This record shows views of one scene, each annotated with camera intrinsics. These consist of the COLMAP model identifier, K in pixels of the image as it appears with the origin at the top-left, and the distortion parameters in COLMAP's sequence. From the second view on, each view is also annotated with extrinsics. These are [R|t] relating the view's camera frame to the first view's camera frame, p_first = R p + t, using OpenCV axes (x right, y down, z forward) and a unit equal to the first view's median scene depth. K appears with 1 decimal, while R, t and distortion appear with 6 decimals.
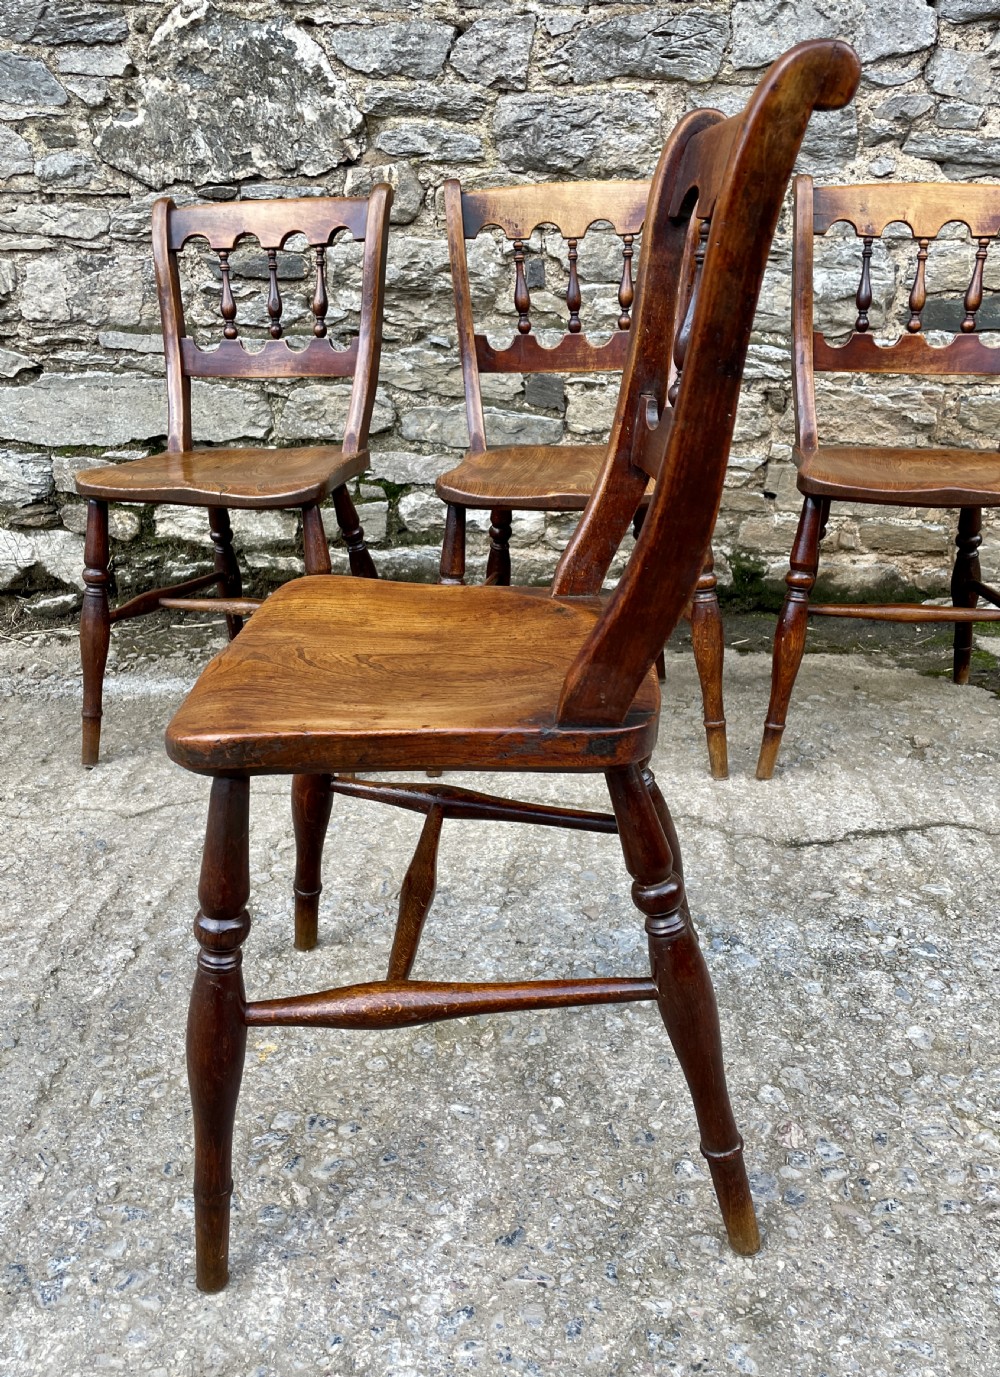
lens RADIAL K [[1186.9, 0, 460.4], [0, 1186.9, 650.9], [0, 0, 1]] dist [0.064068, -0.090153]
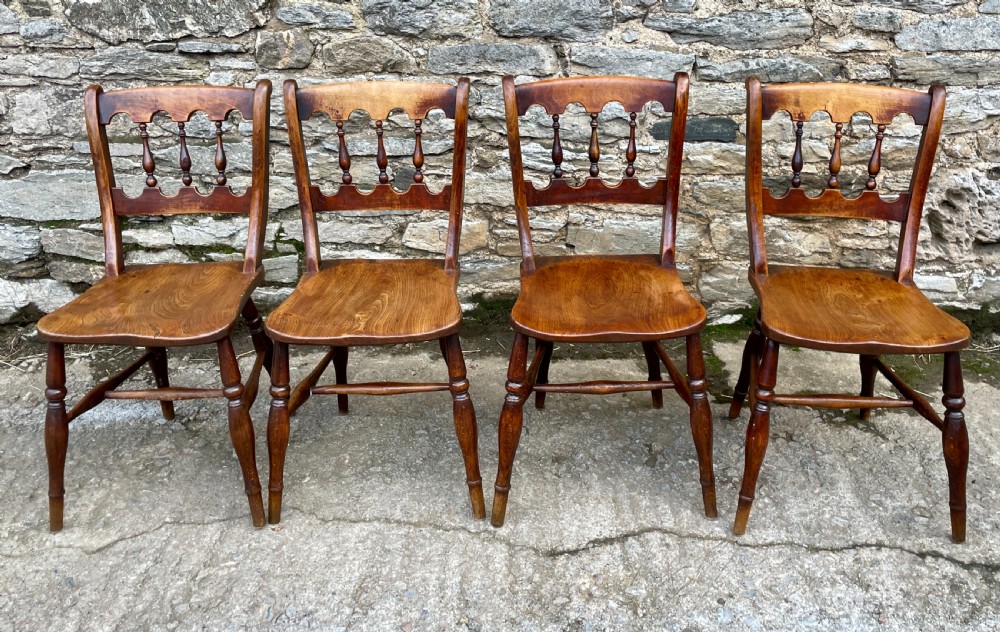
lens RADIAL K [[978.6, 0, 517.8], [0, 978.6, 188.3], [0, 0, 1]] dist [0.045222, 0.000000]
pose [[0.995159, -0.026211, 0.094718, 0.094986], [0.026645, 0.999639, -0.003324, -0.211983], [-0.094597, 0.005831, 0.995499, -0.164737]]
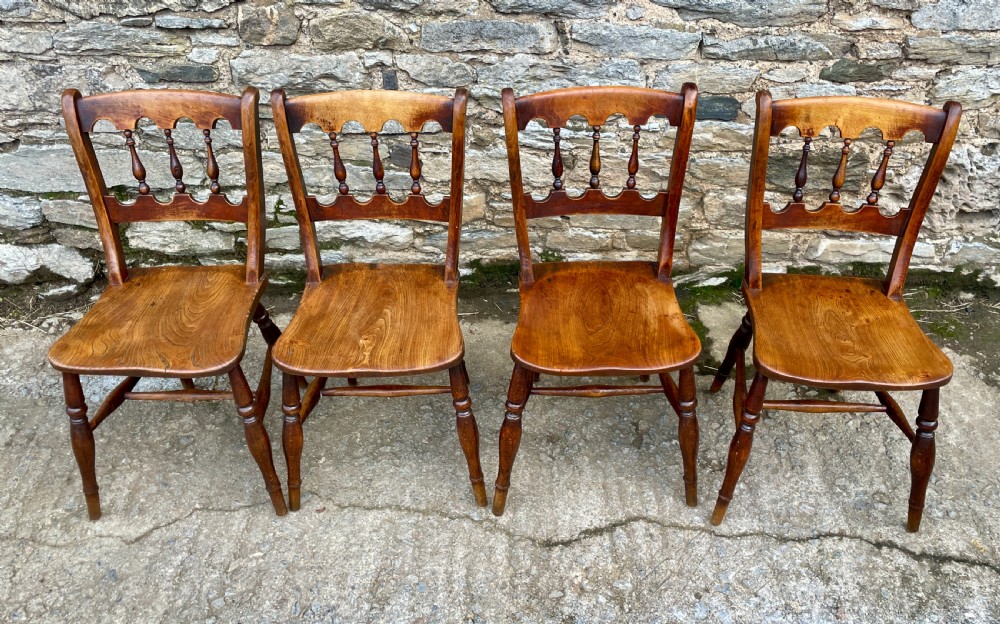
lens RADIAL K [[892.2, 0, 519.1], [0, 892.2, 295.7], [0, 0, 1]] dist [0.062474, -0.058803]
pose [[0.993741, -0.053408, 0.098112, 0.097747], [0.021671, 0.953787, 0.299702, -0.393854], [-0.109584, -0.295700, 0.948974, -0.057219]]
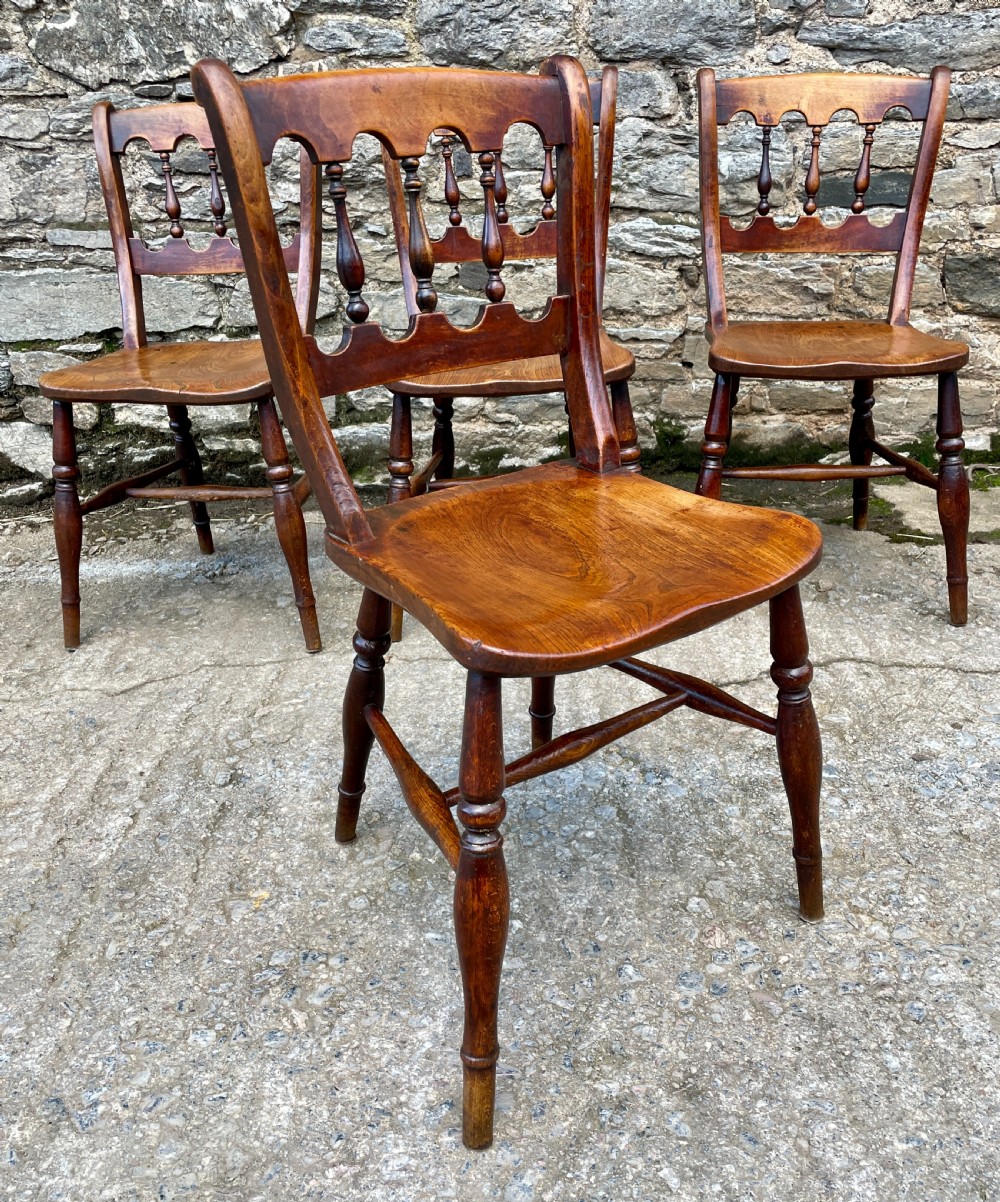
lens RADIAL K [[1129.7, 0, 486.2], [0, 1129.7, 582.8], [0, 0, 1]] dist [0.048826, -0.051112]
pose [[0.996564, -0.051718, 0.064697, -0.001395], [0.046854, 0.996114, 0.074571, -0.018453], [-0.068302, -0.071284, 0.995115, -0.035057]]
